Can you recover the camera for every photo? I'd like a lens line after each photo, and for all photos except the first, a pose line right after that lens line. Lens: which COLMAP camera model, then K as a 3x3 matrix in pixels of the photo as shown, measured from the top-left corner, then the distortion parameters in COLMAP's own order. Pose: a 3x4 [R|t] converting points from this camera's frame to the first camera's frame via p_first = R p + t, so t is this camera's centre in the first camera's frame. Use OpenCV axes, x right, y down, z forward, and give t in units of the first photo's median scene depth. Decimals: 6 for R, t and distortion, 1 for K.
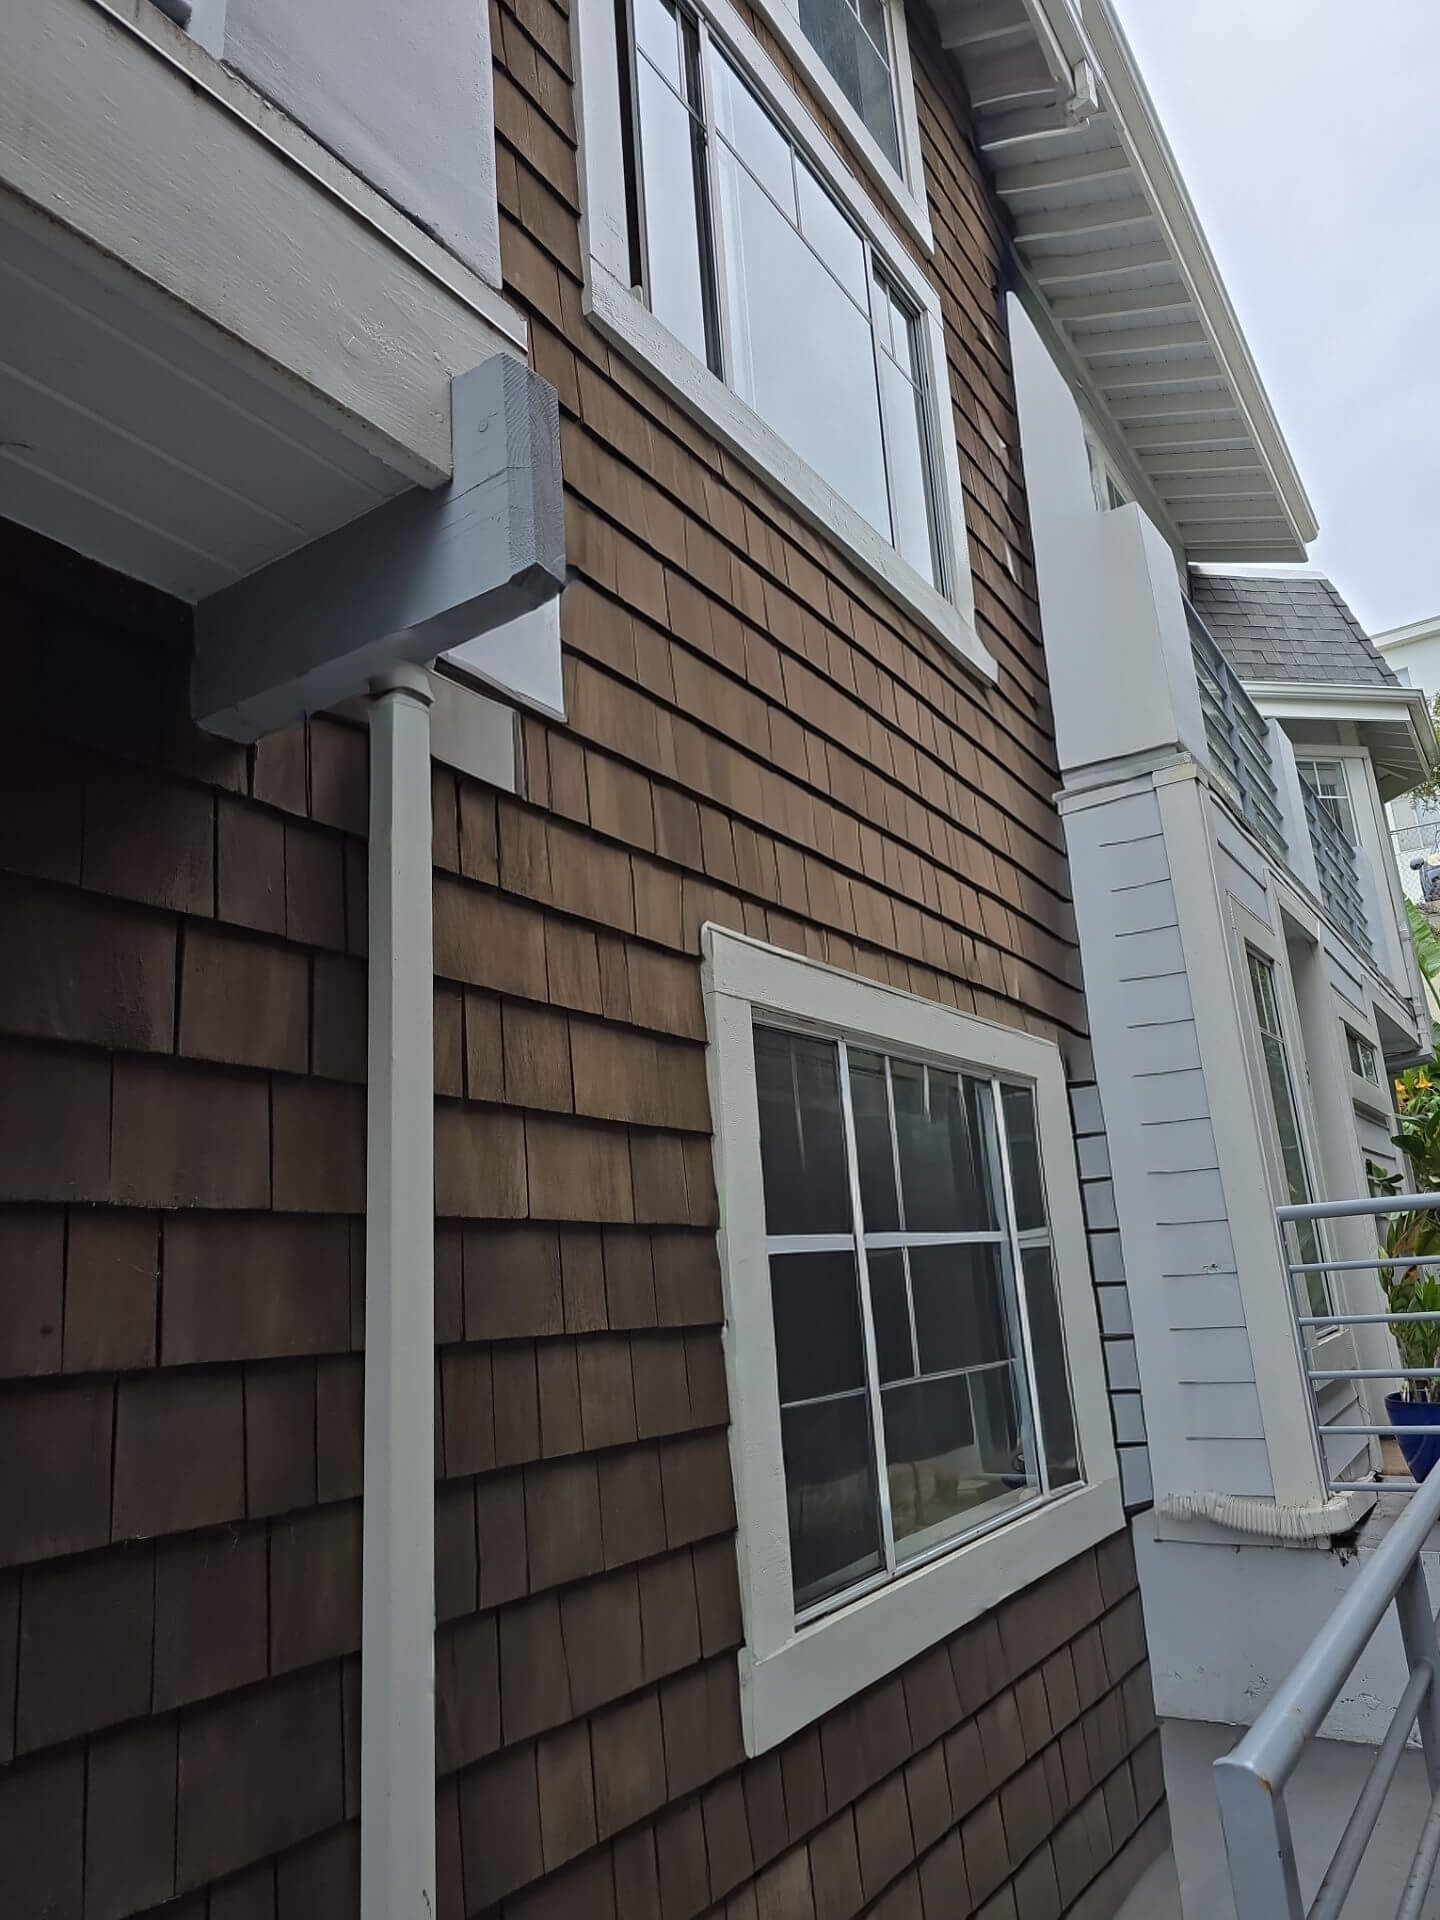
lens RADIAL K [[1278.3, 0, 720.0], [0, 1278.3, 960.0], [0, 0, 1]] dist [0.055627, -0.055430]
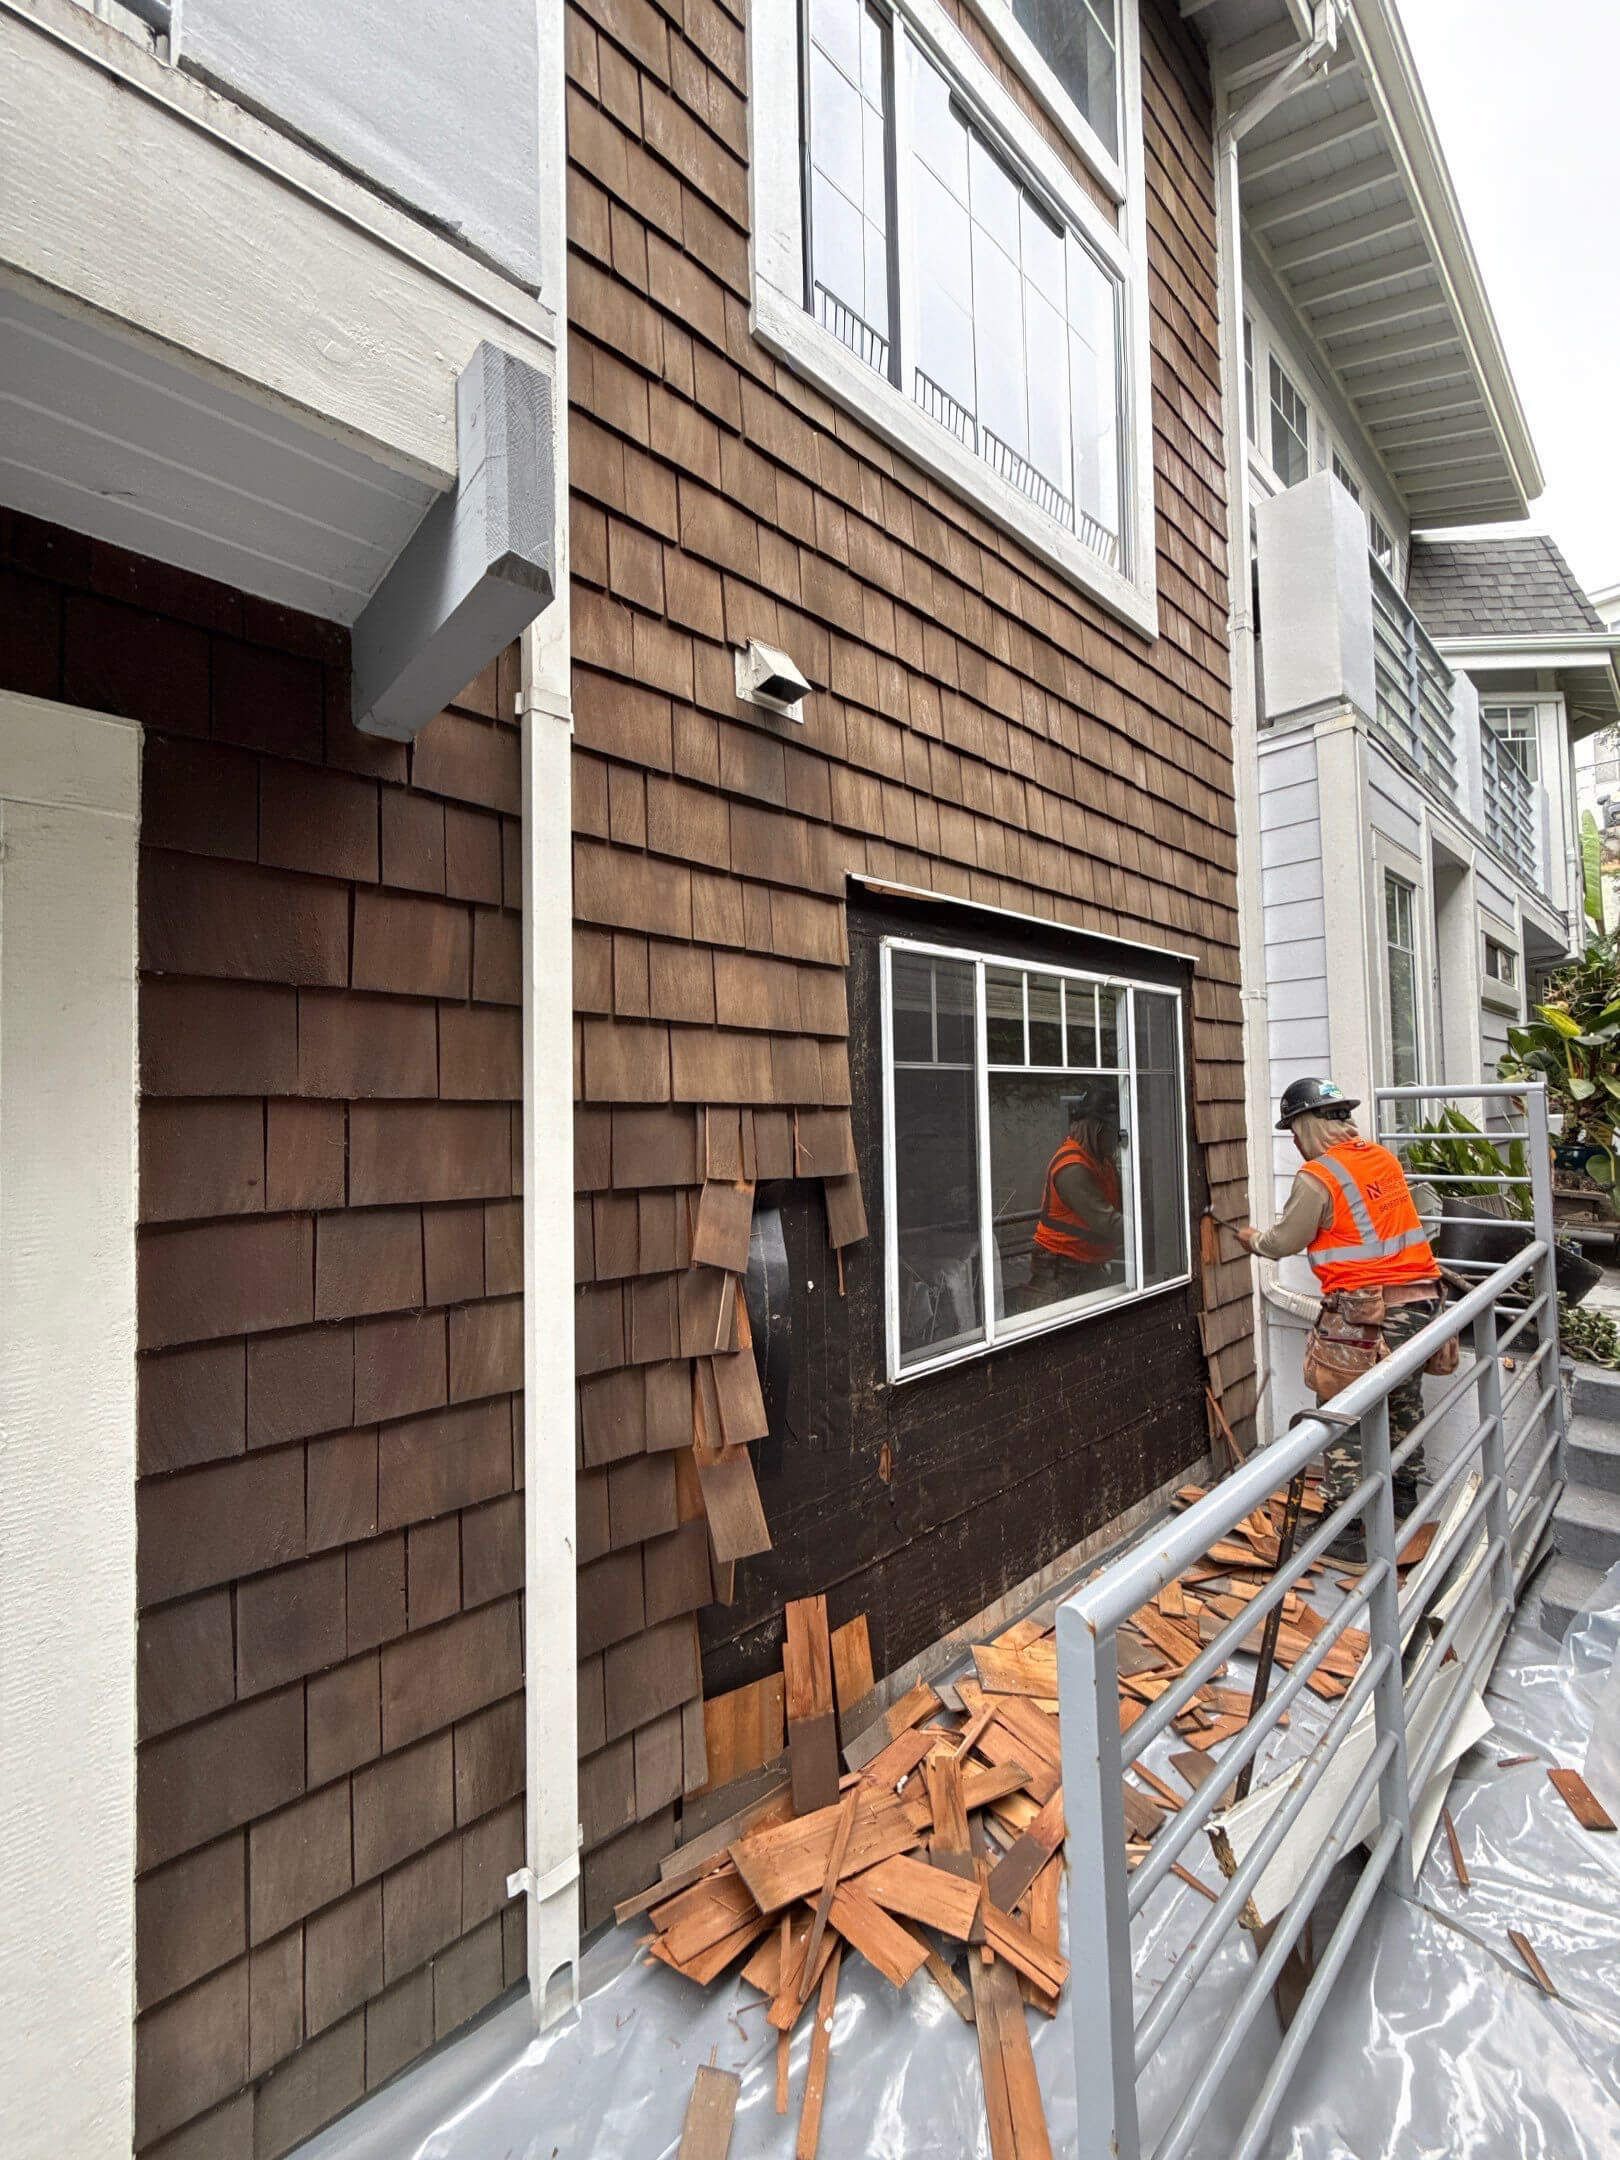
lens RADIAL K [[852.0, 0, 797.9], [0, 852.0, 1082.1], [0, 0, 1]] dist [-0.001886, -0.000211]
pose [[0.969436, 0.040758, -0.241935, 0.148585], [0.014671, 0.974710, 0.222990, -0.012972], [0.244905, -0.219724, 0.944321, 0.140304]]
